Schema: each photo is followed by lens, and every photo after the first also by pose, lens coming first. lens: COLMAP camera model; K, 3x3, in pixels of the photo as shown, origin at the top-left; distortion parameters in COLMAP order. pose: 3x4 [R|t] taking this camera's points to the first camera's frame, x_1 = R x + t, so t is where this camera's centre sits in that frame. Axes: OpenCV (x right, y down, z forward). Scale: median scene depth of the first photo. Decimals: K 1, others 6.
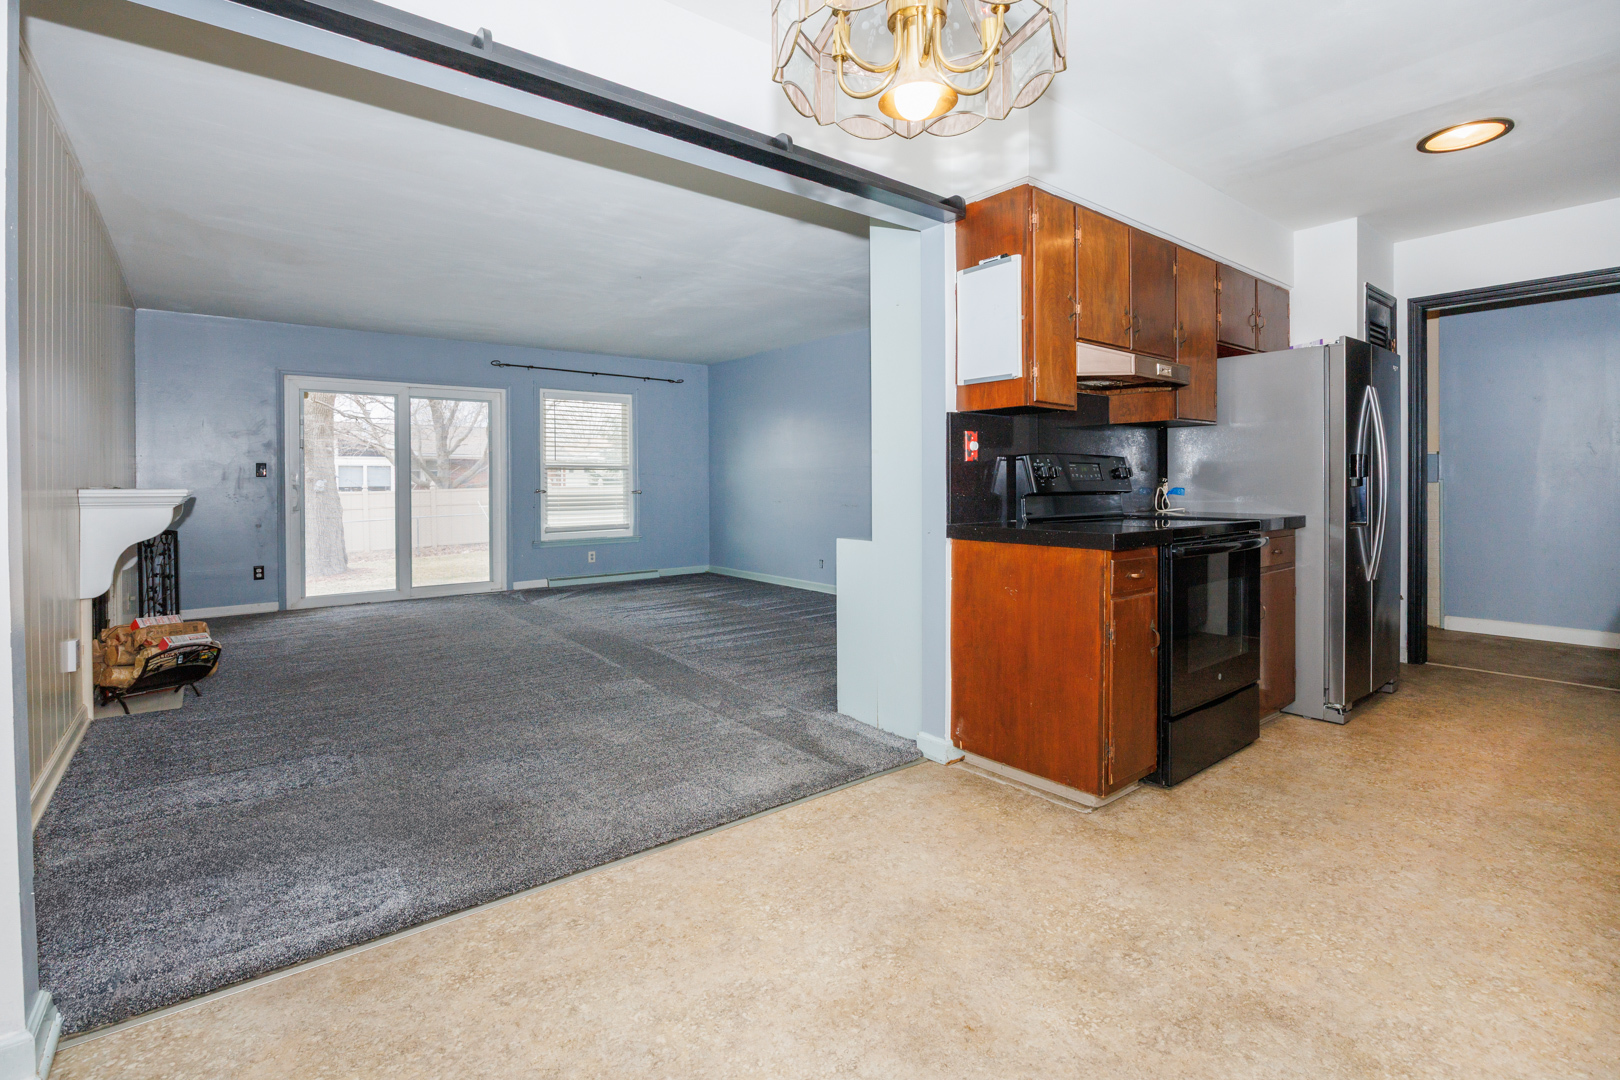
lens RADIAL K [[759.0, 0, 823.4], [0, 759.0, 489.4], [0, 0, 1]] dist [-0.017350, 0.001573]
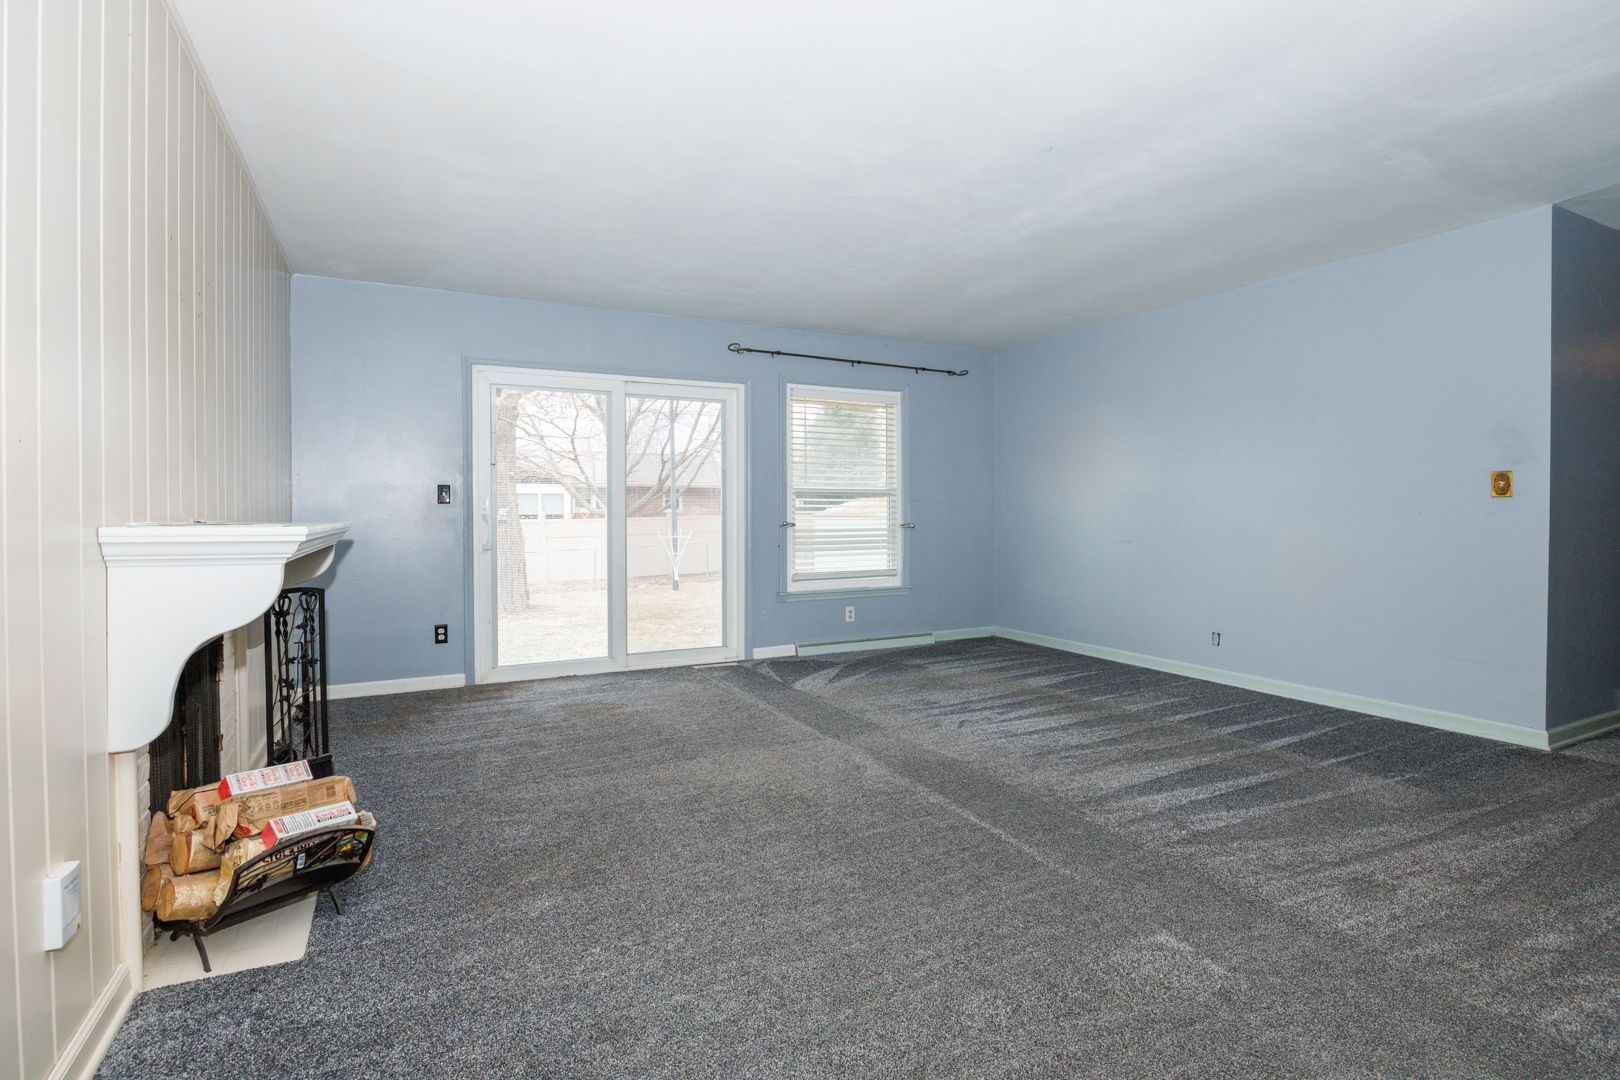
lens RADIAL K [[759.0, 0, 807.7], [0, 759.0, 525.8], [0, 0, 1]] dist [-0.017350, 0.001573]
pose [[0.981092, 0.006727, -0.193425, -0.221355], [-0.004787, 0.999933, 0.010498, -0.004238], [0.193482, -0.009373, 0.981059, 0.297460]]
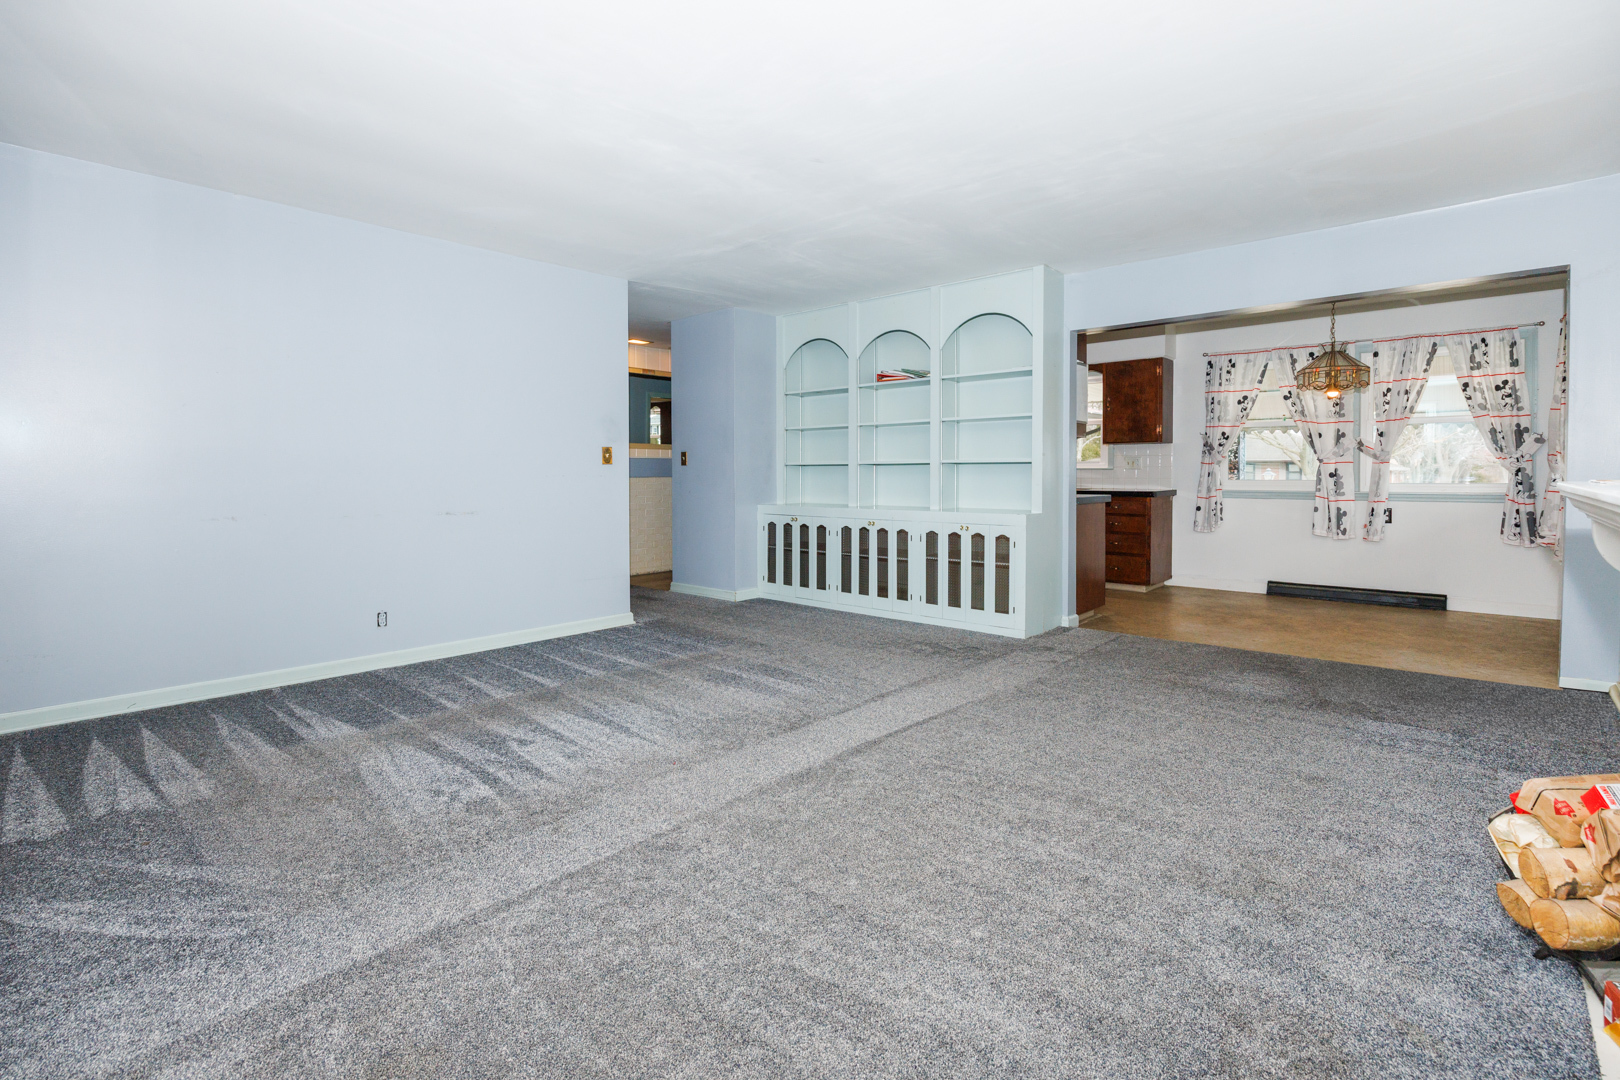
lens RADIAL K [[759.0, 0, 802.4], [0, 759.0, 493.6], [0, 0, 1]] dist [-0.017350, 0.001573]
pose [[-0.130623, -0.012057, 0.991359, -3.148966], [0.006559, 0.999894, 0.013025, 0.027428], [-0.991410, 0.008204, -0.130530, 3.679200]]
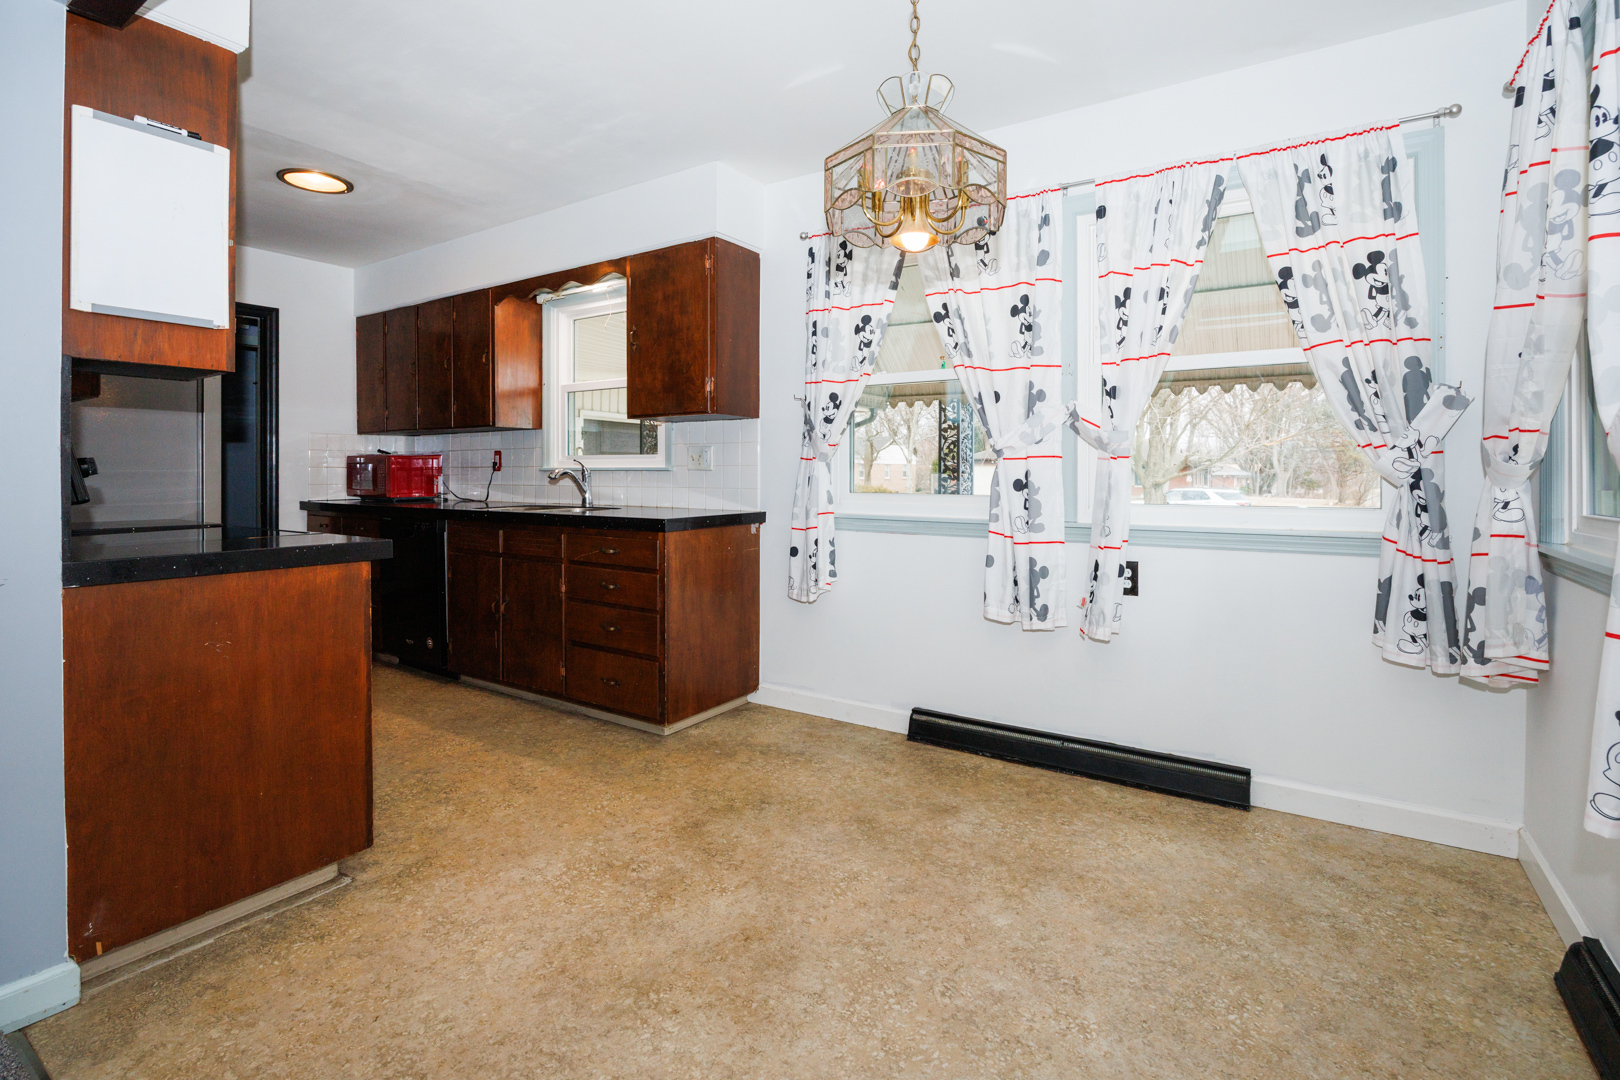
lens RADIAL K [[743.0, 0, 818.7], [0, 743.0, 477.6], [0, 0, 1]] dist [-0.005505, -0.000015]
pose [[-0.312635, 0.007069, 0.949847, -0.947132], [0.005984, 0.999967, -0.005473, -0.013396], [-0.949854, 0.003973, -0.312667, 1.224186]]
